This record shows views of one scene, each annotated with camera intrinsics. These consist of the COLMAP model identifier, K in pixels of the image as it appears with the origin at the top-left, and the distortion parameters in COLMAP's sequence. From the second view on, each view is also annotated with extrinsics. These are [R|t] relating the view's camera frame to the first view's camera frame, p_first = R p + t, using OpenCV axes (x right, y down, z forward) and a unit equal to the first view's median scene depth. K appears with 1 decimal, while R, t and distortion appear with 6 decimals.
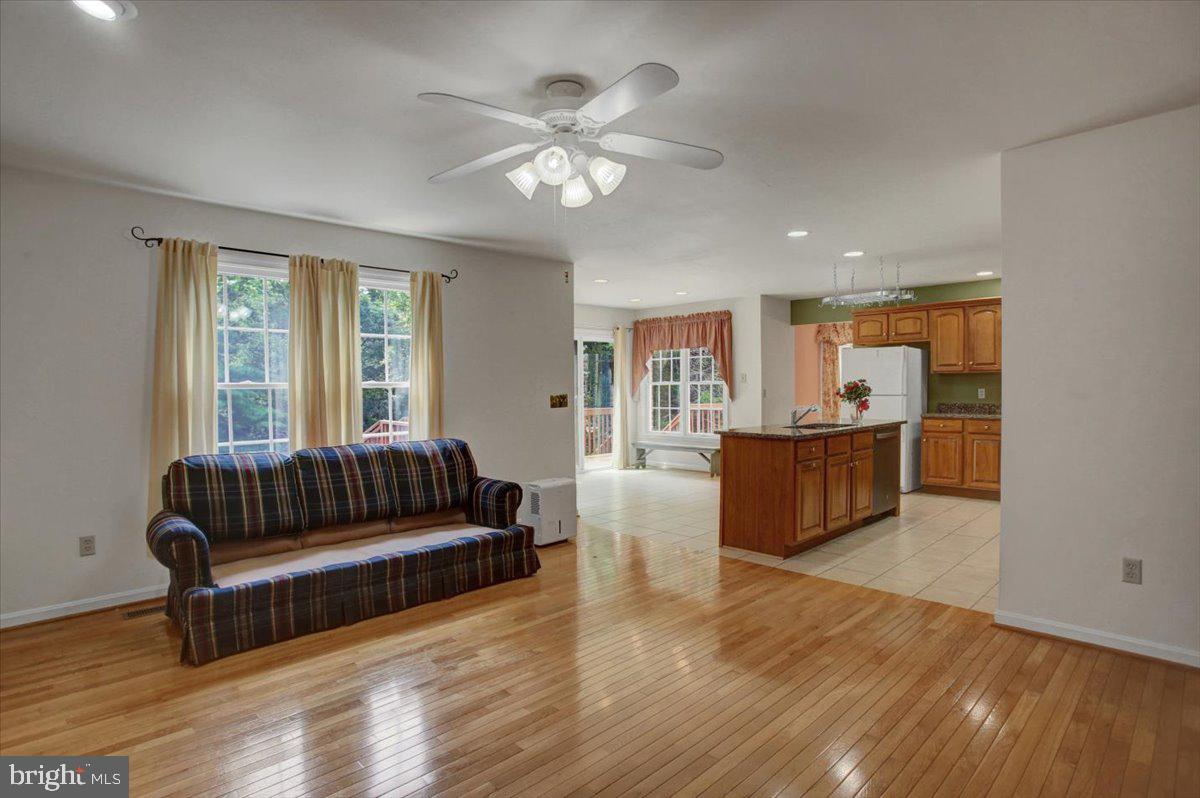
lens RADIAL K [[607.0, 0, 599.4], [0, 607.0, 380.5], [0, 0, 1]] dist [-0.001164, 0.000406]
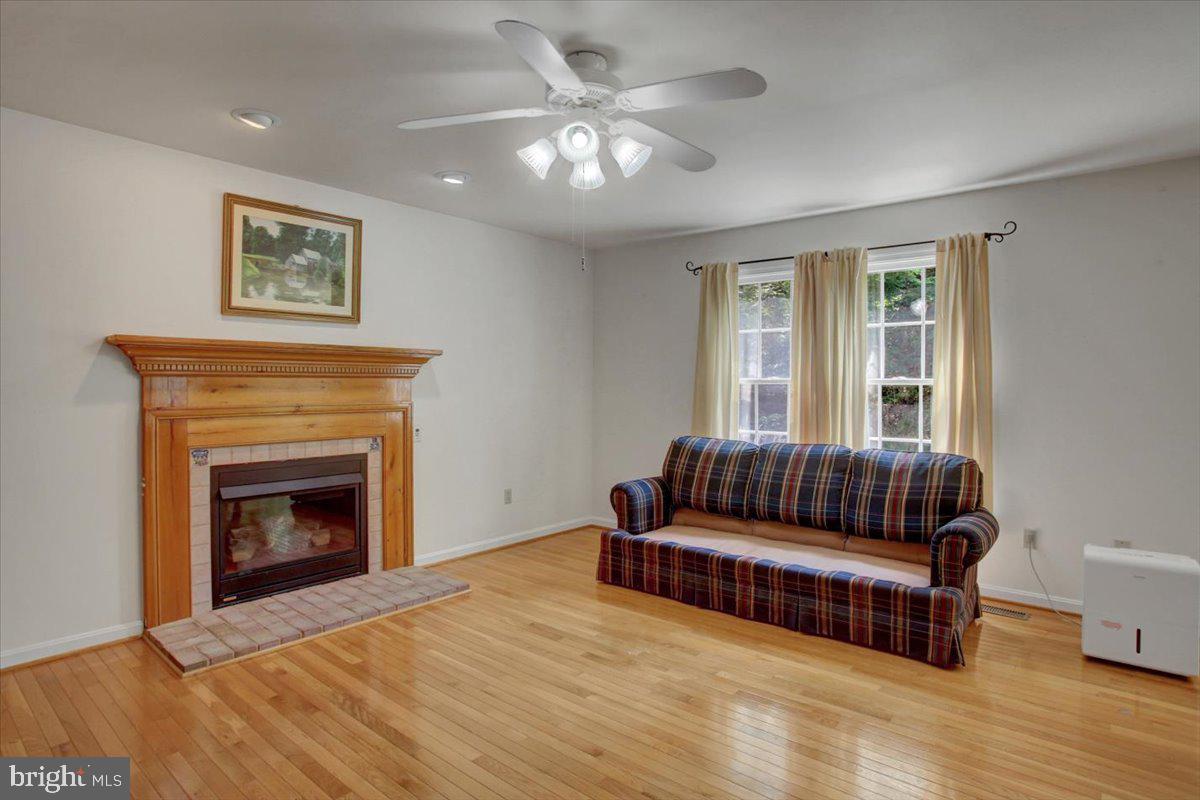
lens RADIAL K [[648.0, 0, 602.2], [0, 648.0, 355.4], [0, 0, 1]] dist [-0.017997, 0.000643]
pose [[0.159139, -0.030385, -0.986788, 0.562113], [-0.000935, 0.999521, -0.030928, -0.001610], [0.987256, 0.005845, 0.159035, 0.533339]]
